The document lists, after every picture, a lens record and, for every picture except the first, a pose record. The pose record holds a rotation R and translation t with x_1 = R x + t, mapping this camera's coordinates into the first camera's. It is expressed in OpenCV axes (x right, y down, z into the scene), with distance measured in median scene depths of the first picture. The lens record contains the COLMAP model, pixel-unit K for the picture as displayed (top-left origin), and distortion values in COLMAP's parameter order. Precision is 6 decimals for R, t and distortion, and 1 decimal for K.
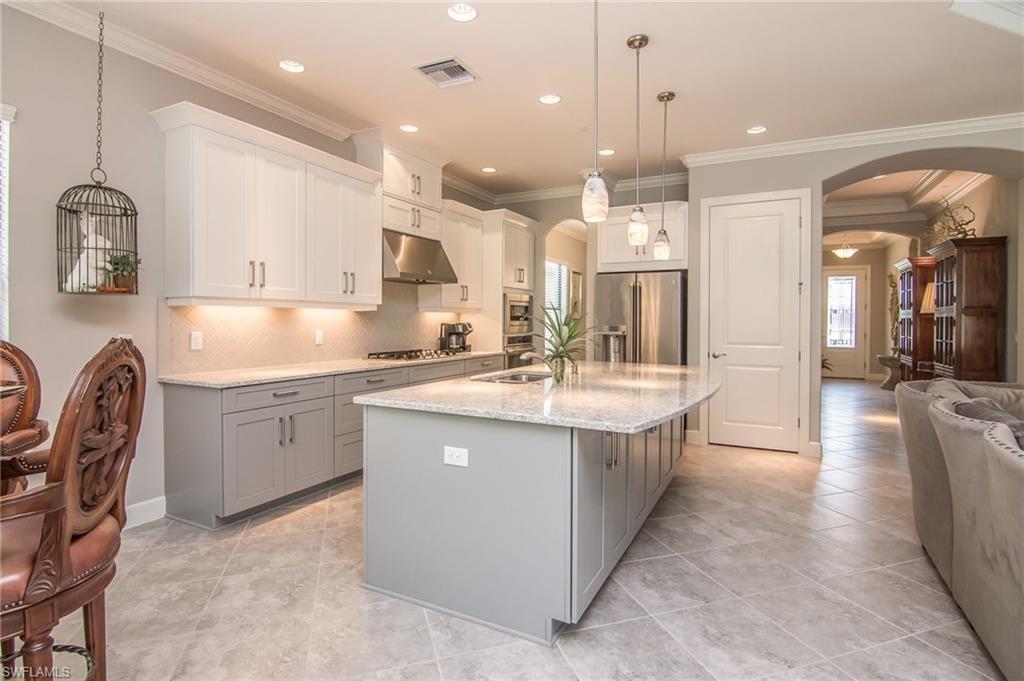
lens RADIAL K [[496.8, 0, 519.3], [0, 496.8, 332.4], [0, 0, 1]] dist [-0.024728, -0.001008]
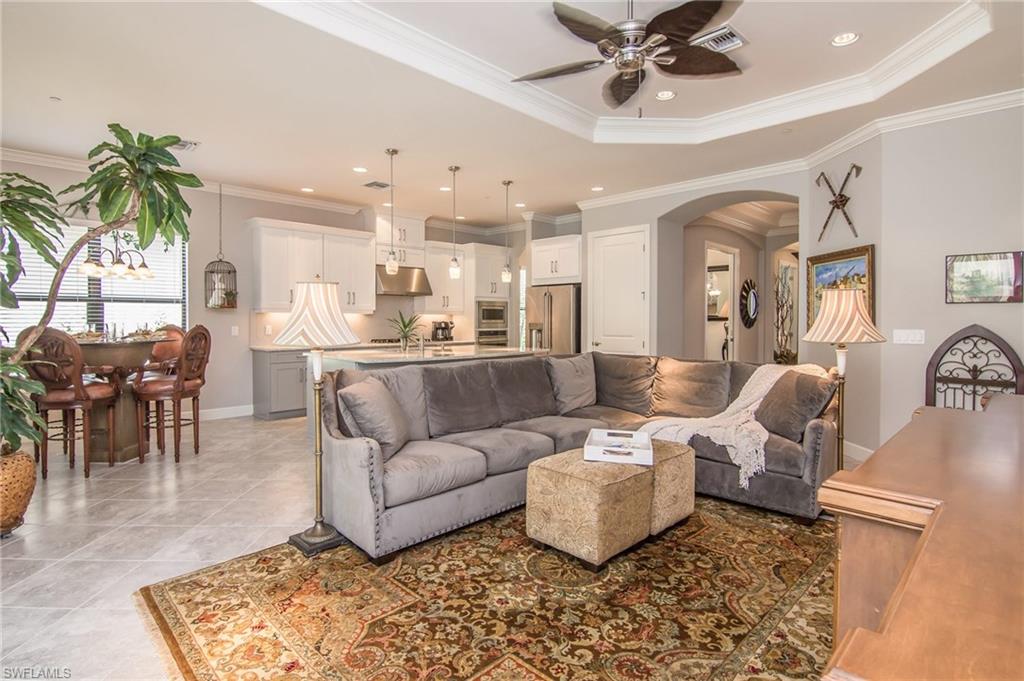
lens RADIAL K [[496.8, 0, 507.5], [0, 496.8, 334.3], [0, 0, 1]] dist [-0.024728, -0.001008]
pose [[0.956485, 0.005826, -0.291723, 0.578267], [-0.004239, 0.999973, 0.006073, 0.012015], [0.291751, -0.004572, 0.956483, -0.429876]]
